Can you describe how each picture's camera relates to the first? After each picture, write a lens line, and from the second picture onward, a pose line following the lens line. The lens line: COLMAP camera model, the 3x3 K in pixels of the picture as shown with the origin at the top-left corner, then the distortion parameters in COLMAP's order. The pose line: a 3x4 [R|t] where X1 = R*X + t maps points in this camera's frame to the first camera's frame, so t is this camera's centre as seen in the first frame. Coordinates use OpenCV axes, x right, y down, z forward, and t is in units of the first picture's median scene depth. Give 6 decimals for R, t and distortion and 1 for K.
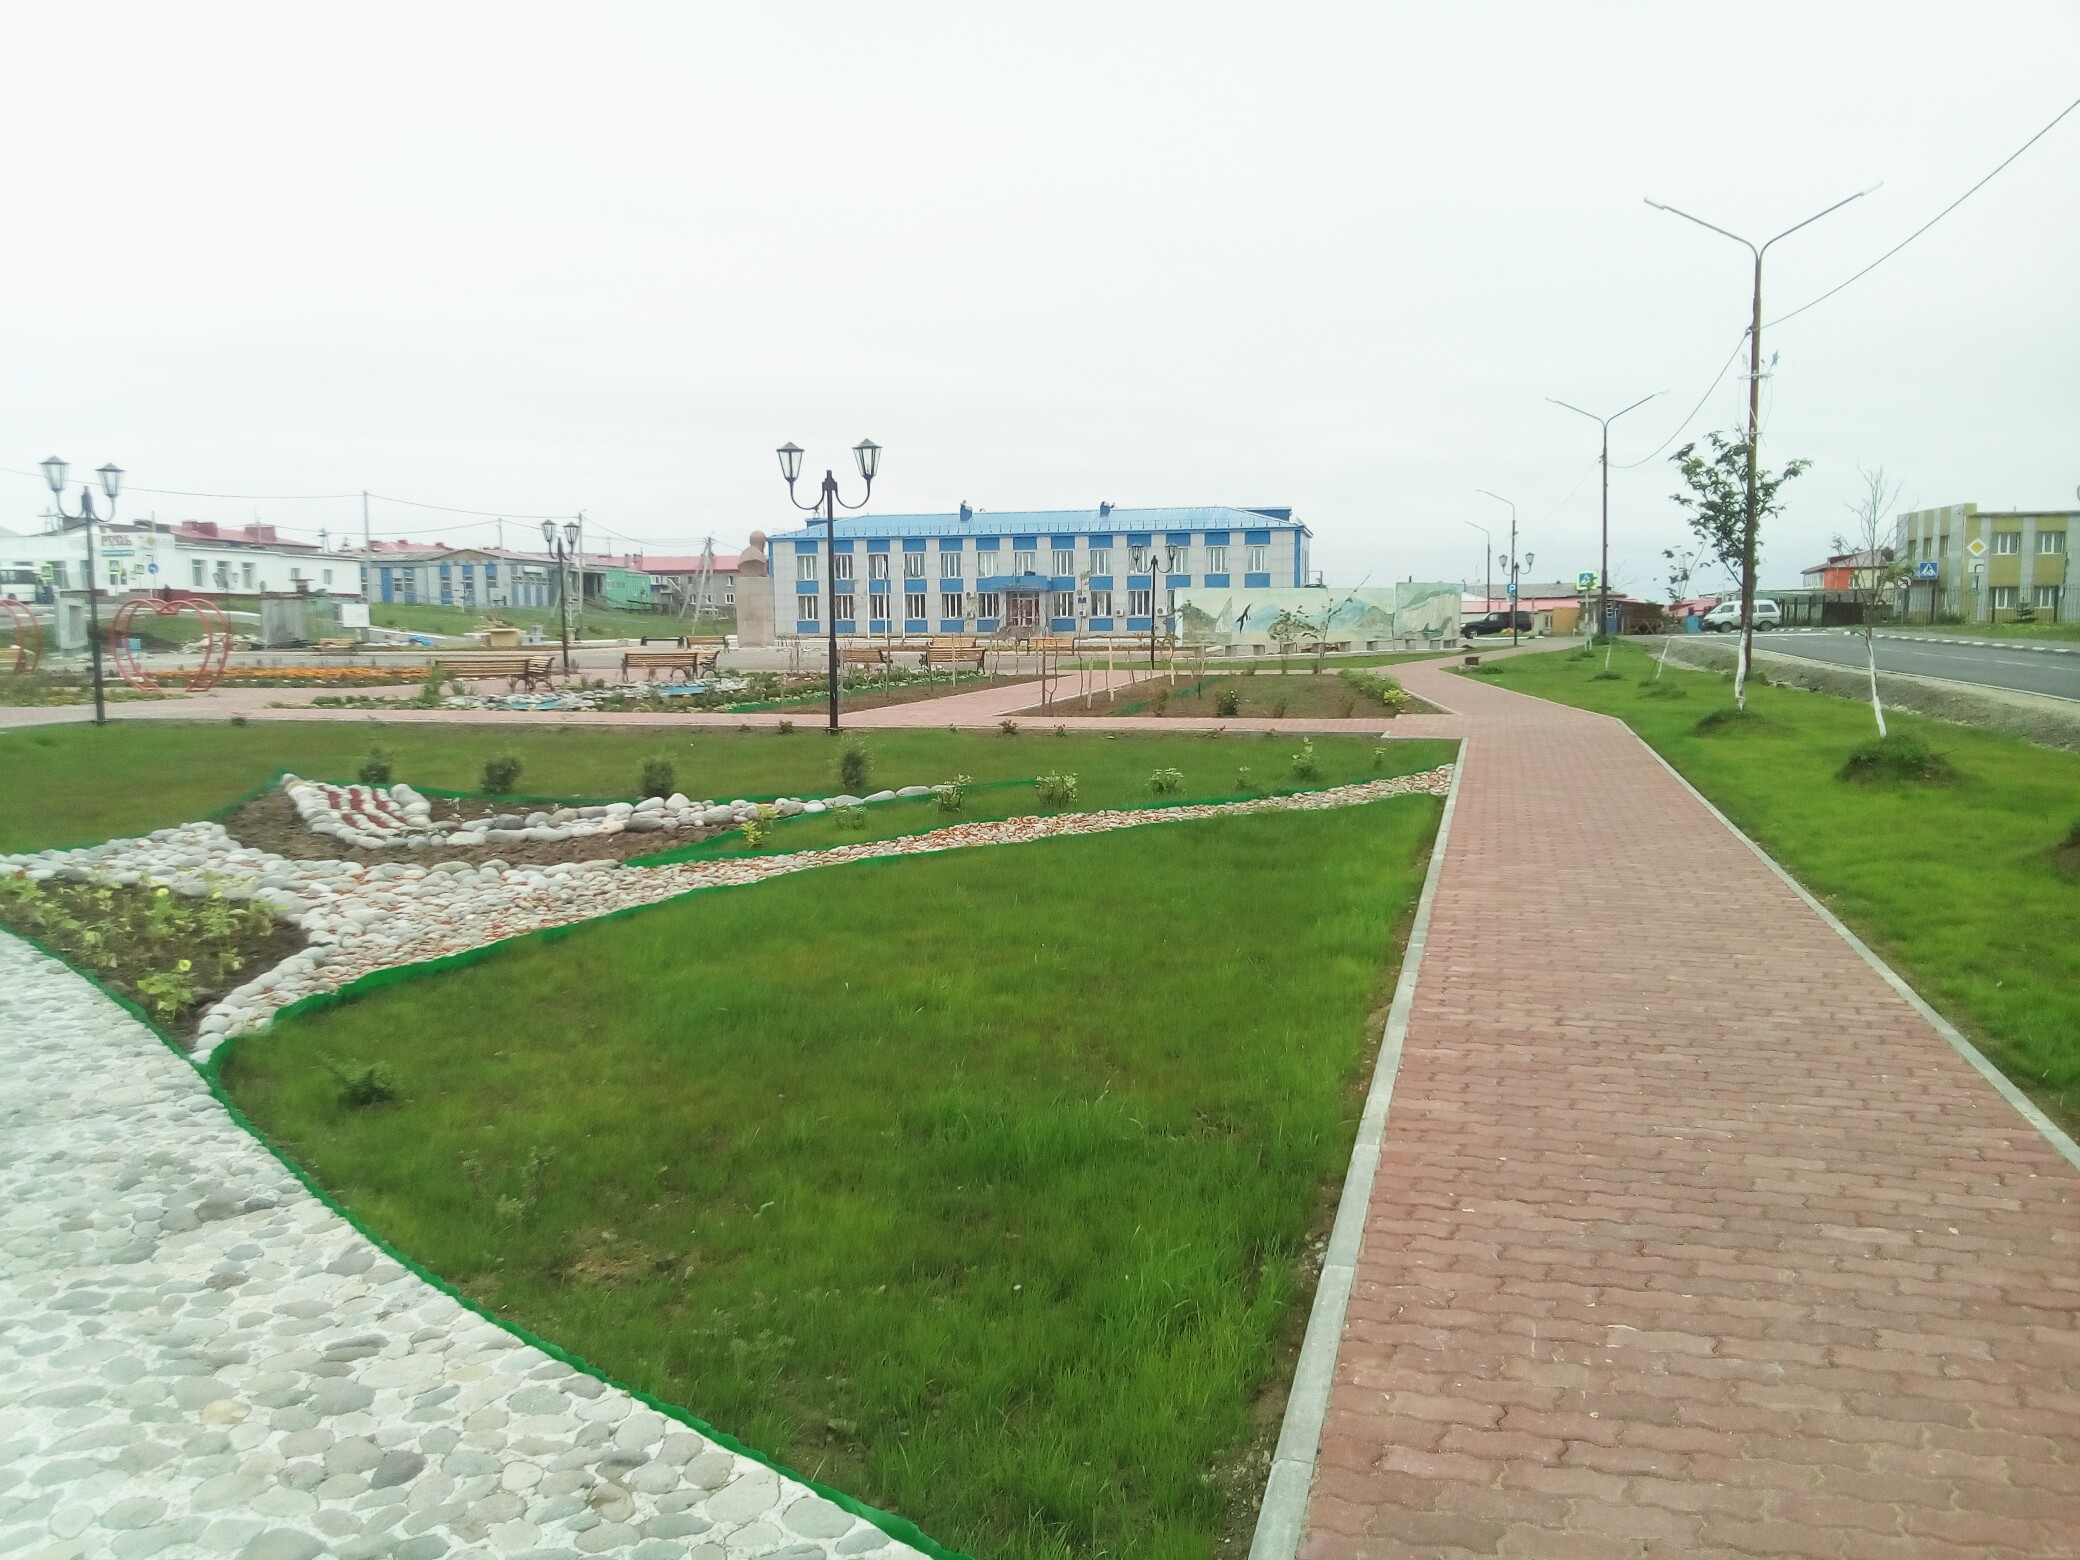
lens RADIAL K [[1692.1, 0, 1034.3], [0, 1692.1, 774.1], [0, 0, 1]] dist [0.080475, -0.131221]
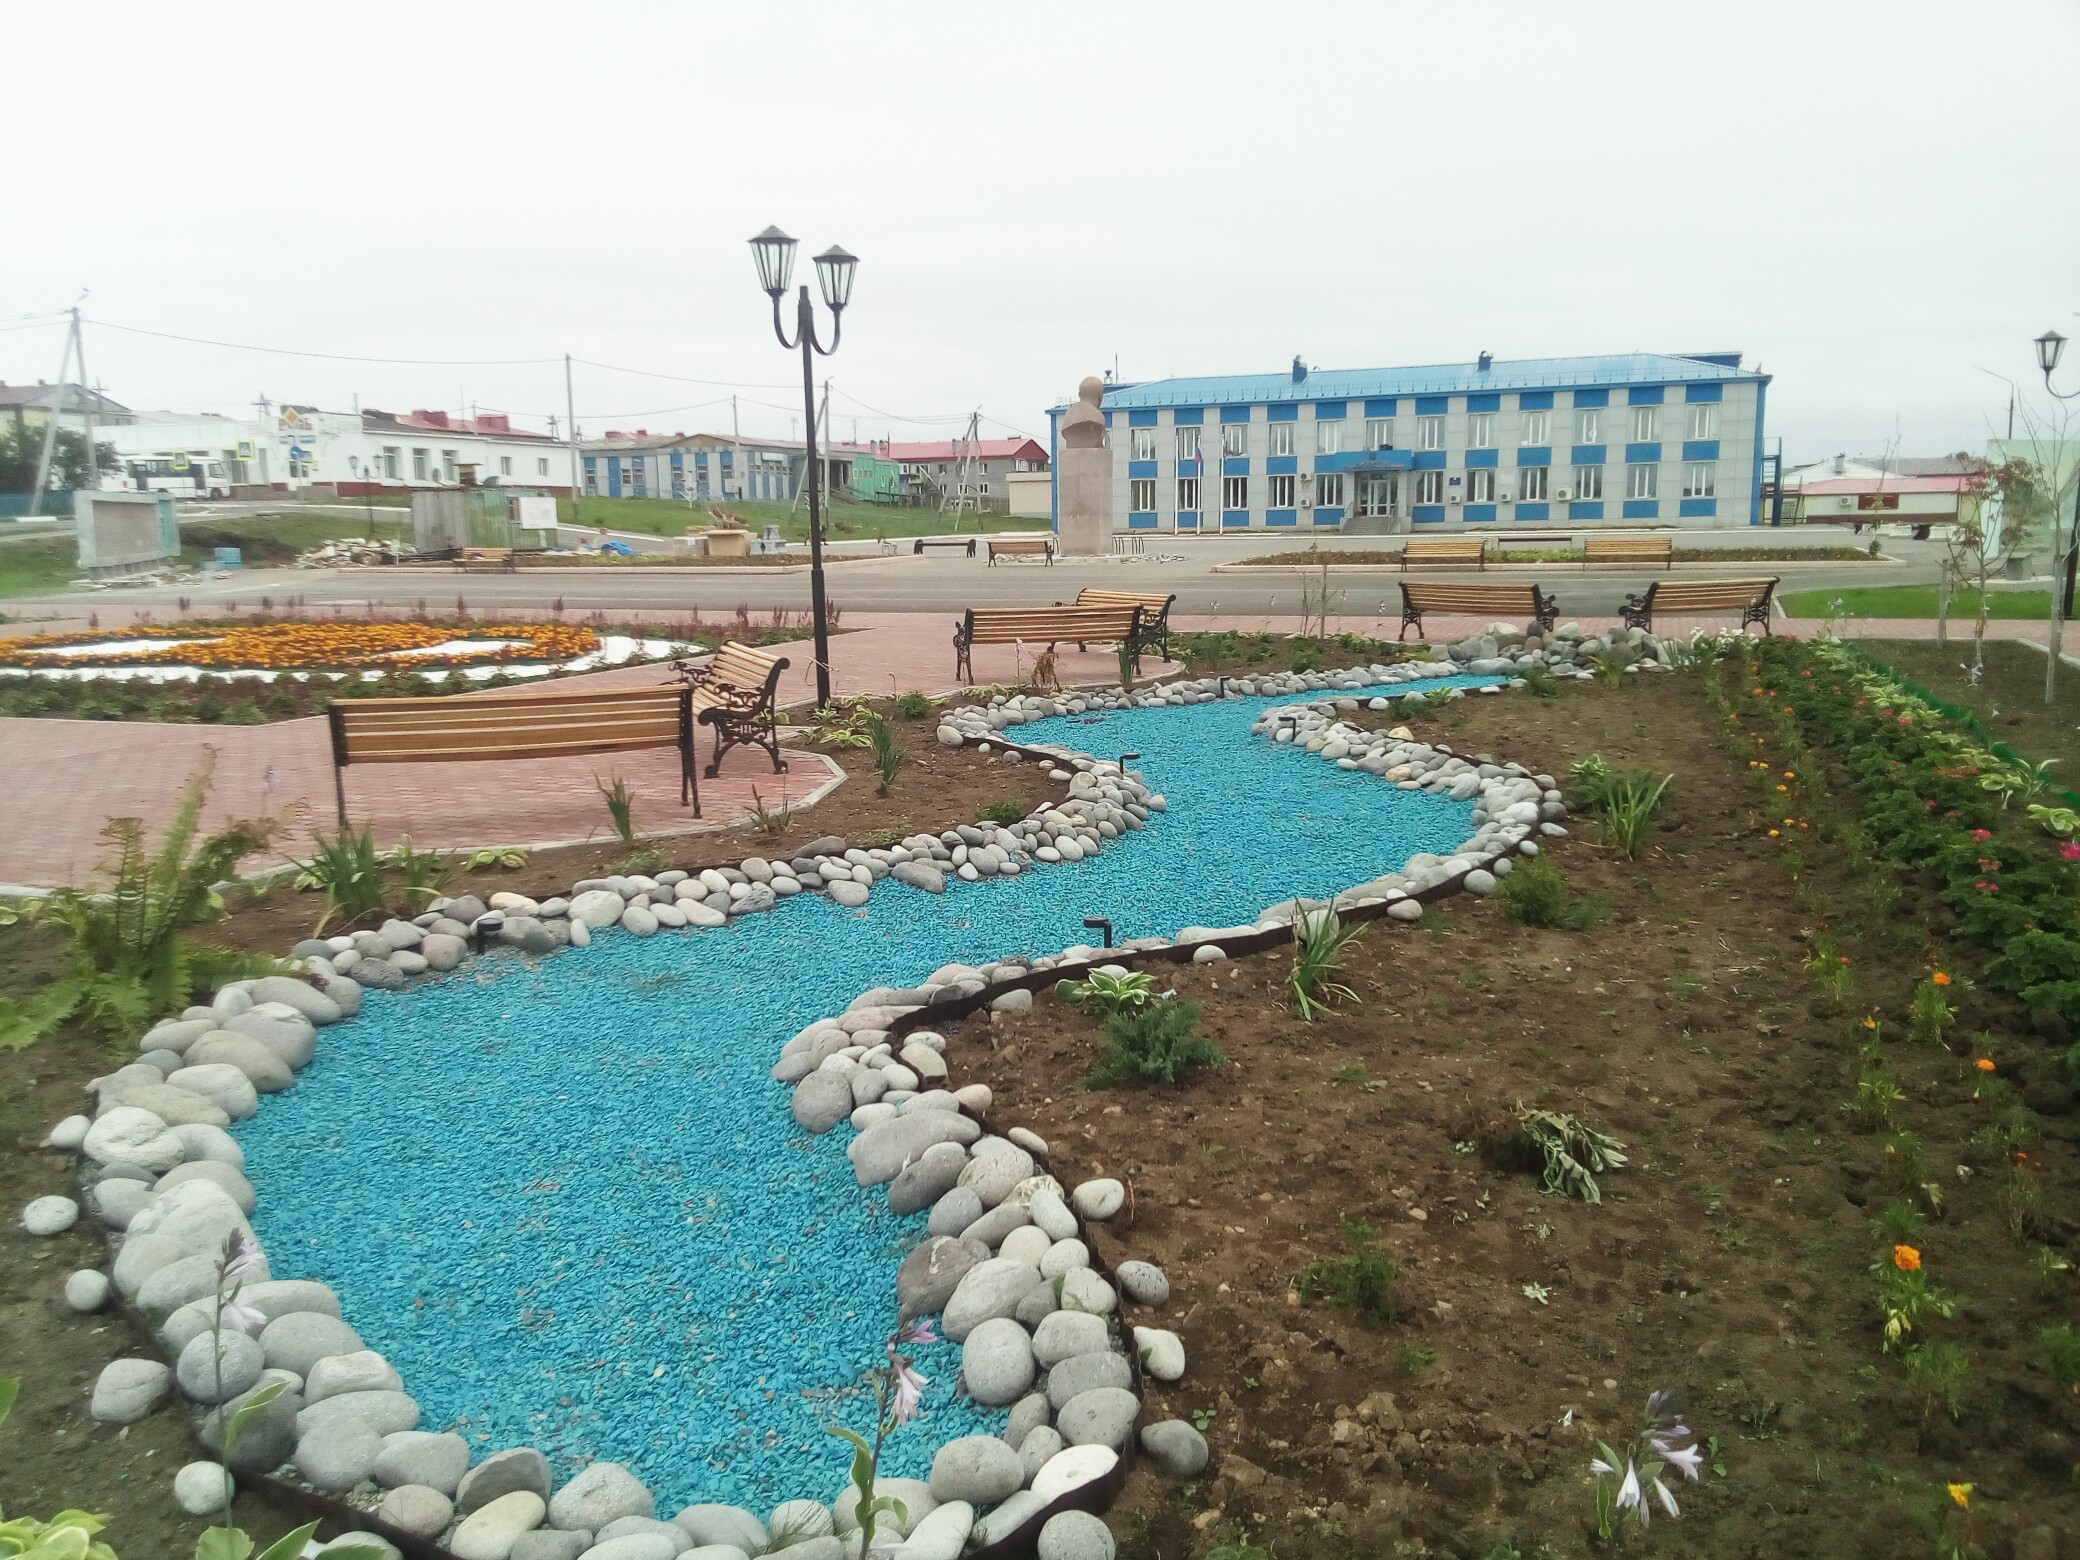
lens RADIAL K [[1692.1, 0, 1039.7], [0, 1692.1, 798.0], [0, 0, 1]] dist [0.080475, -0.131221]
pose [[0.991001, 0.012429, -0.133273, -0.053402], [-0.002048, 0.996971, 0.077753, -0.018076], [0.133835, -0.076780, 0.988025, 0.190825]]
